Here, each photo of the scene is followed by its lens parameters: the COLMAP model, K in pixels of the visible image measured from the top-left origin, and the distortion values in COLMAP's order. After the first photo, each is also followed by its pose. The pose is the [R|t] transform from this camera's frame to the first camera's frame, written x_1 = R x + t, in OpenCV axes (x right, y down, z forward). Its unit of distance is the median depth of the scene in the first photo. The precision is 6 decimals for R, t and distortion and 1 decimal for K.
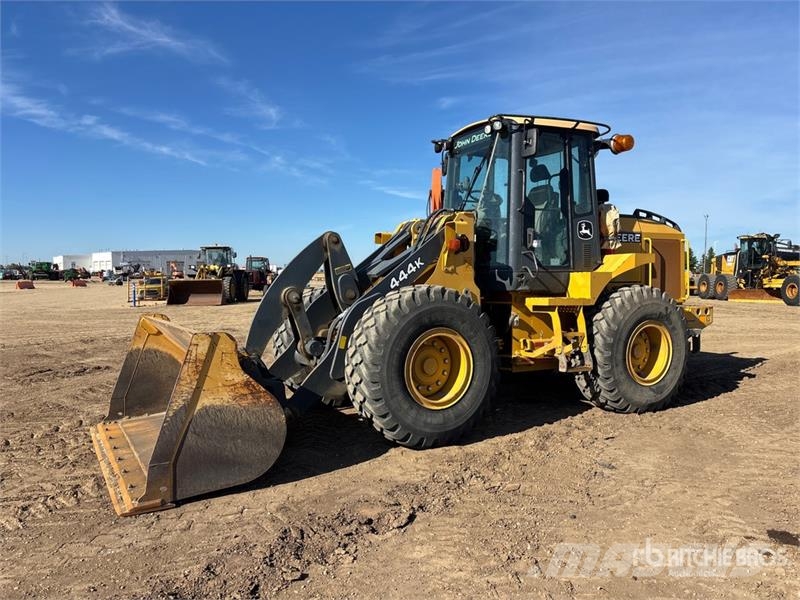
lens RADIAL K [[608.8, 0, 395.0], [0, 608.8, 281.9], [0, 0, 1]] dist [0.025181, -0.023725]
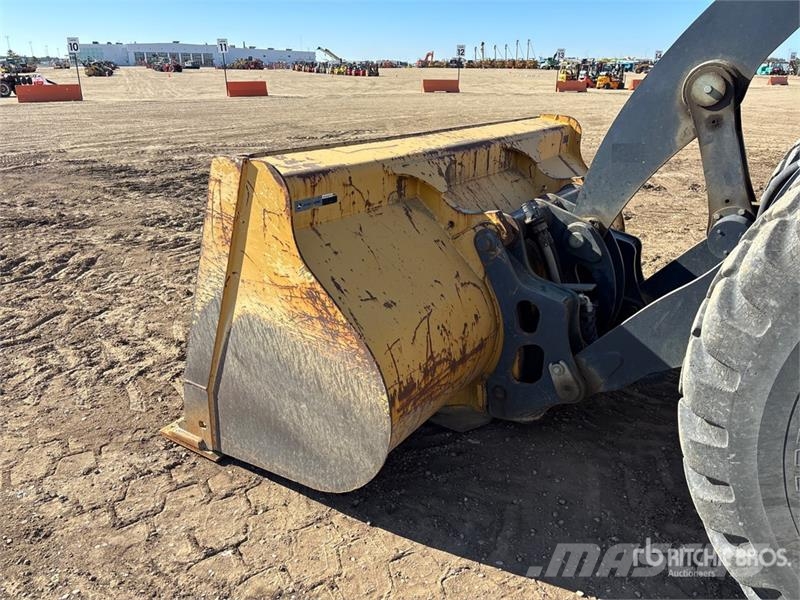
lens RADIAL K [[608.8, 0, 405.2], [0, 608.8, 300.2], [0, 0, 1]] dist [0.025181, -0.023725]
pose [[0.451713, 0.323558, -0.831424, 0.081879], [-0.021162, 0.935542, 0.352580, 0.014231], [0.891912, -0.141670, 0.429444, 0.541785]]
